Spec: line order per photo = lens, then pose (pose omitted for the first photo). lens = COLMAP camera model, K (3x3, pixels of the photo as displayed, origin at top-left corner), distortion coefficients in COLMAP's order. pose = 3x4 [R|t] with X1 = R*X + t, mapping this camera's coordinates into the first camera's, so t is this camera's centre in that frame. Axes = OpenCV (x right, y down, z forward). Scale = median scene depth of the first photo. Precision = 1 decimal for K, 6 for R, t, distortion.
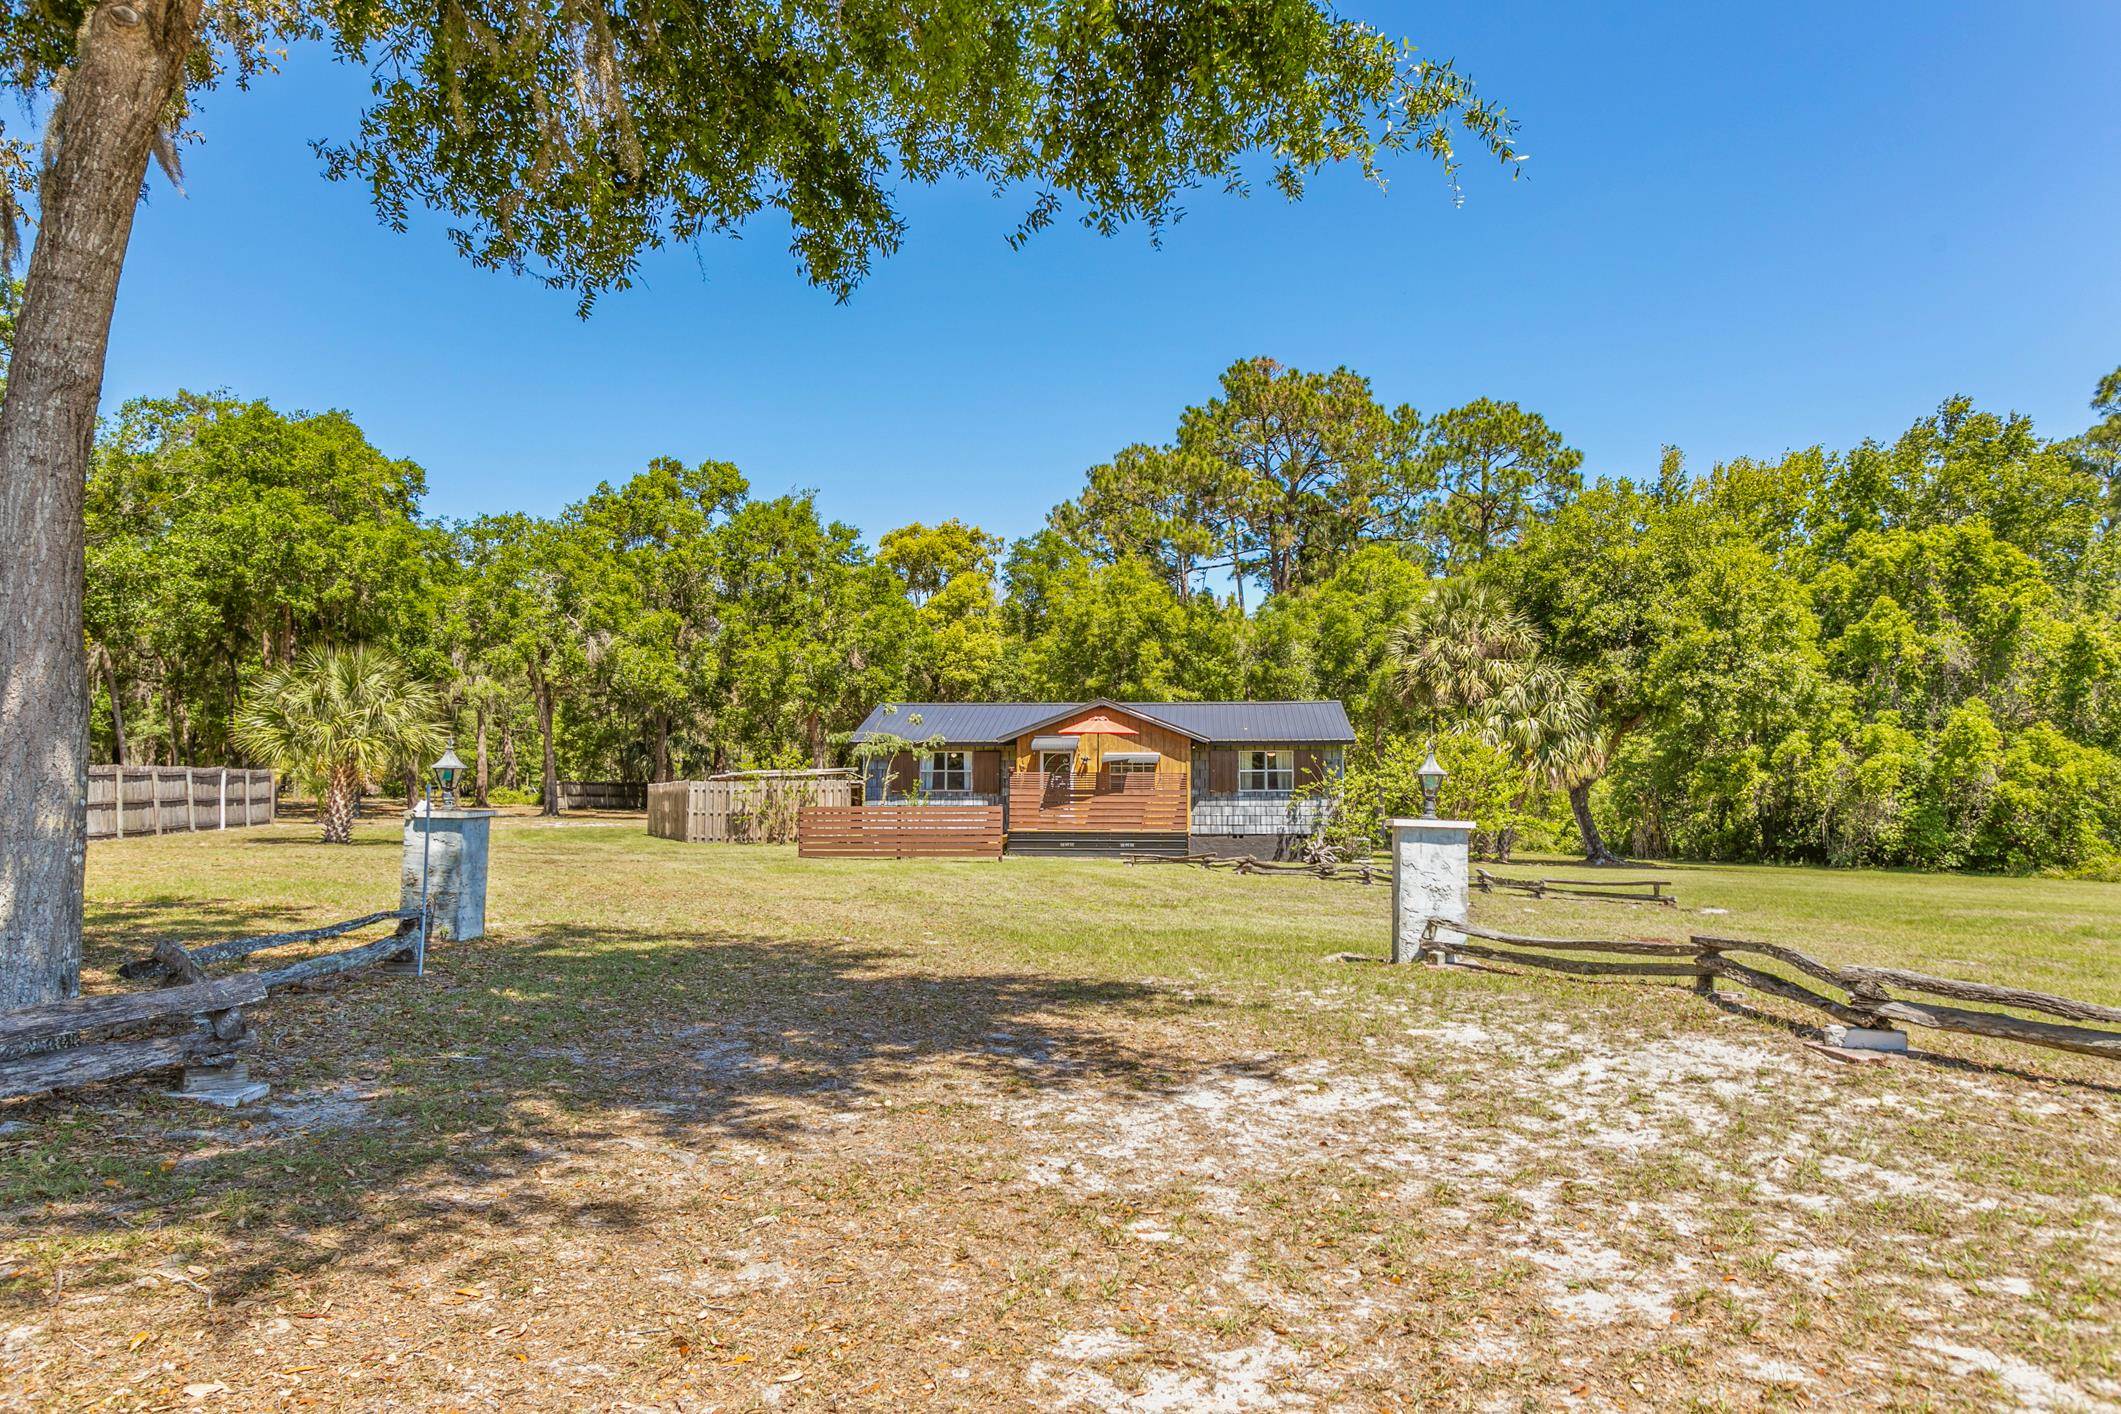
lens RADIAL K [[1409.2, 0, 1056.9], [0, 1409.2, 711.7], [0, 0, 1]] dist [-0.003105, -0.000038]
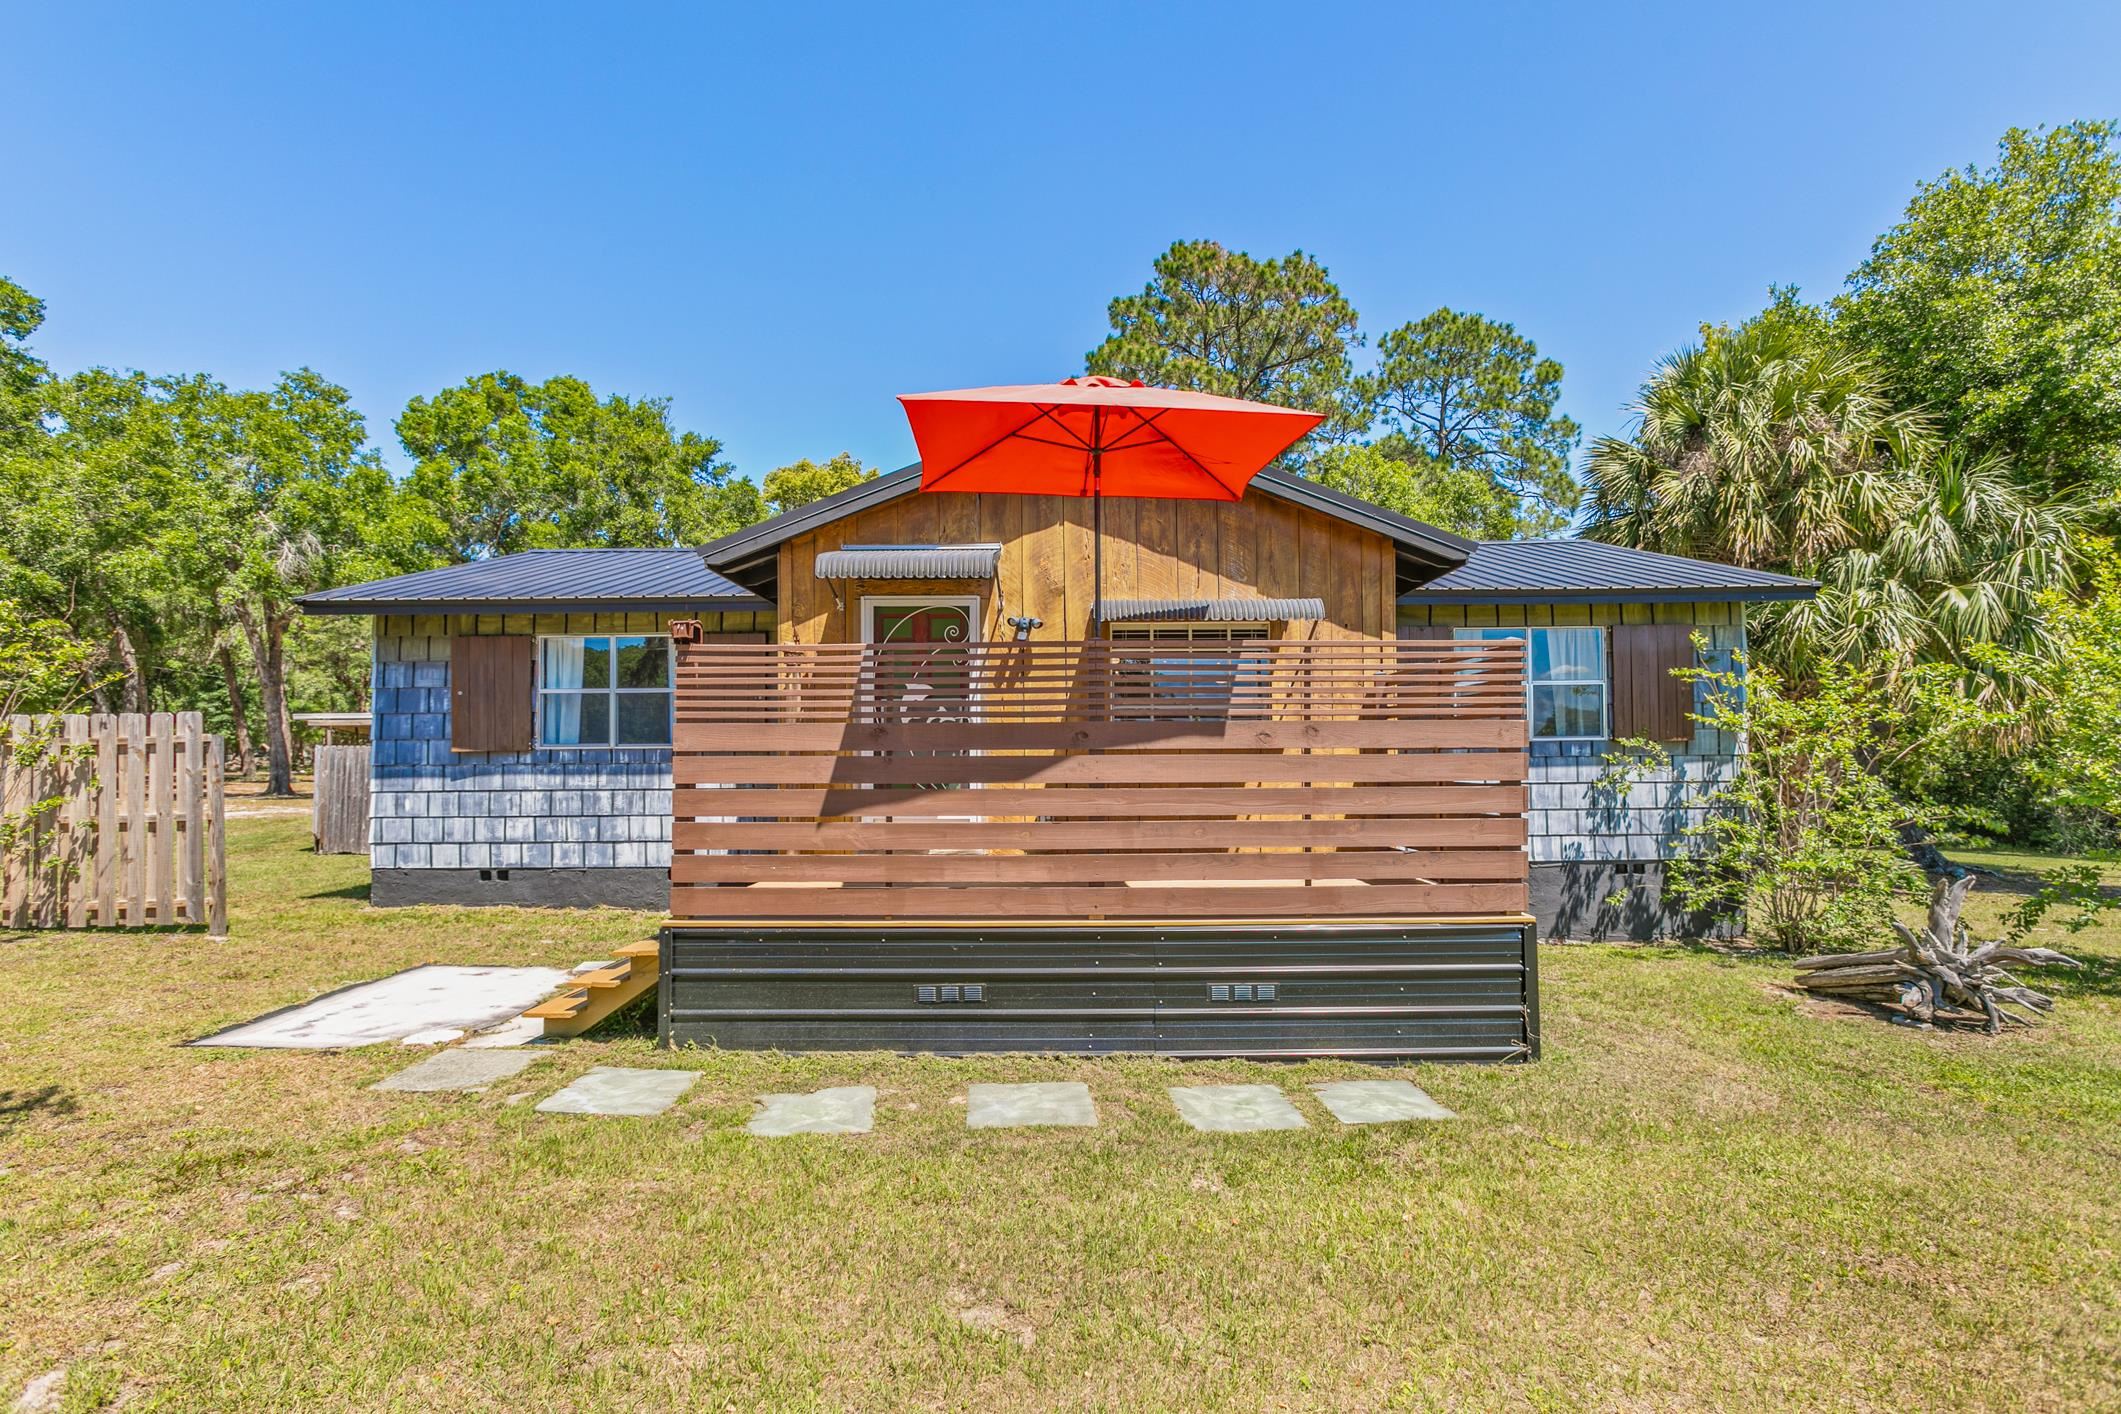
lens RADIAL K [[971.2, 0, 1062.8], [0, 971.2, 703.4], [0, 0, 1]] dist [-0.008724, 0.003164]
pose [[0.995390, -0.003337, 0.095854, 0.009094], [0.003523, 0.999992, -0.001778, 0.047221], [-0.095847, 0.002108, 0.995394, 0.770748]]
